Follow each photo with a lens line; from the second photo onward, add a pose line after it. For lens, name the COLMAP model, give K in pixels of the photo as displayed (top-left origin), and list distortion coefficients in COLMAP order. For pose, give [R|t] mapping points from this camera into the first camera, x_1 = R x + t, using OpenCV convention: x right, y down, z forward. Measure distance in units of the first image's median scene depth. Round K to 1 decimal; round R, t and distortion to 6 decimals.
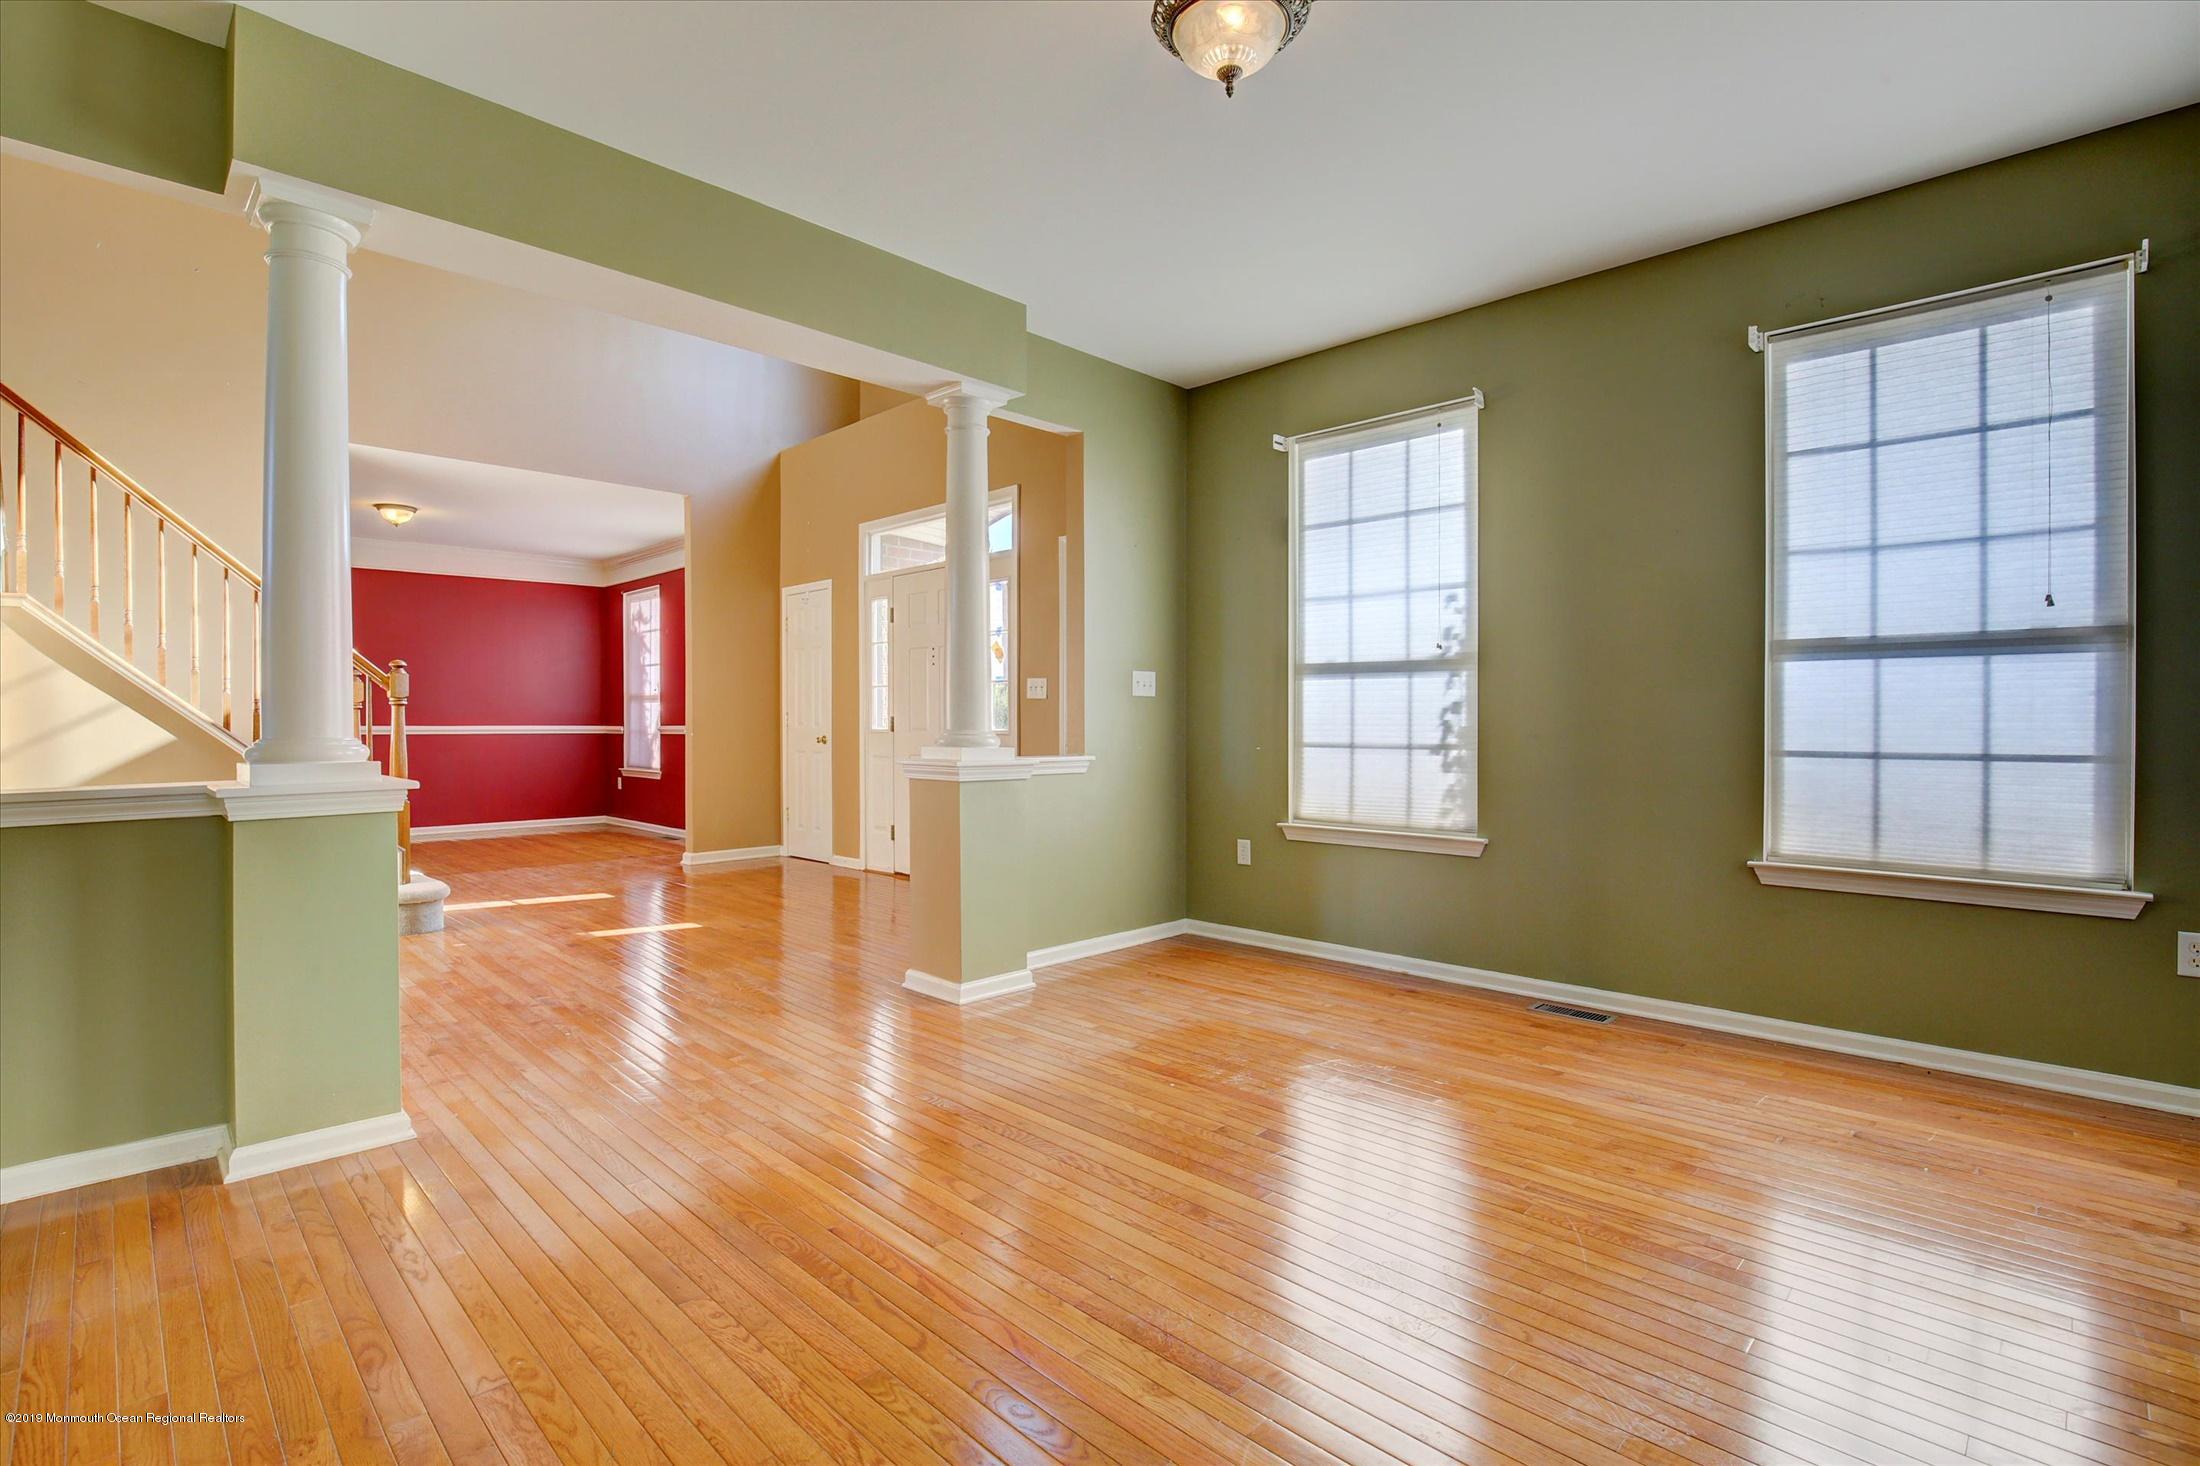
lens RADIAL K [[1027.7, 0, 1096.9], [0, 1027.7, 732.0], [0, 0, 1]] dist [-0.029830, 0.003601]
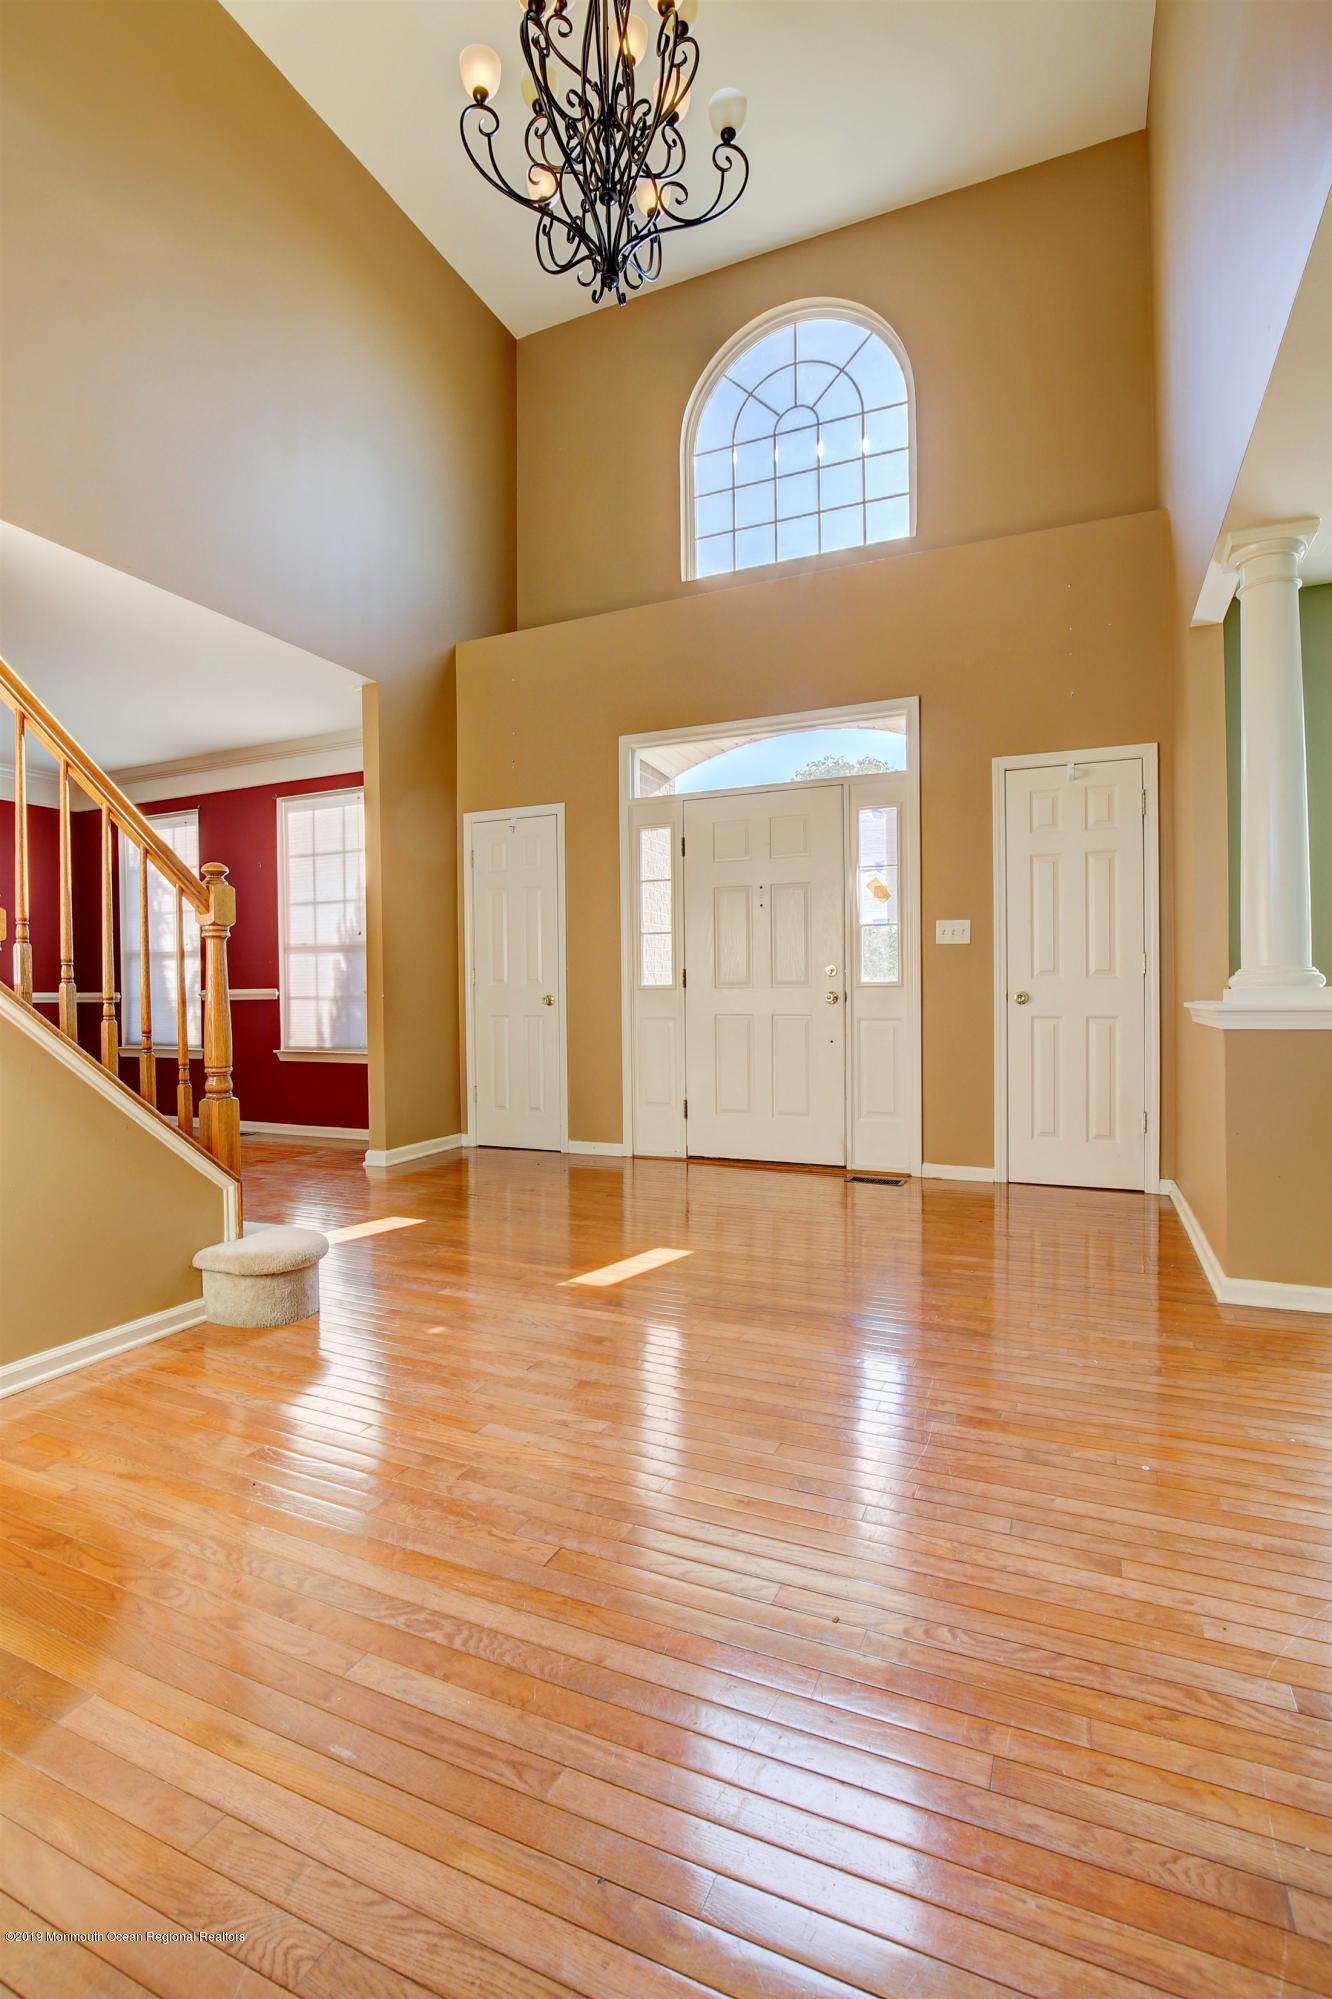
lens RADIAL K [[933.8, 0, 652.9], [0, 933.8, 1002.2], [0, 0, 1]] dist [-0.029830, 0.003601]
pose [[0.936957, -0.012559, 0.349219, -0.486555], [0.013333, 0.999911, 0.000188, 0.011066], [-0.349190, 0.004480, 0.937041, 0.299800]]
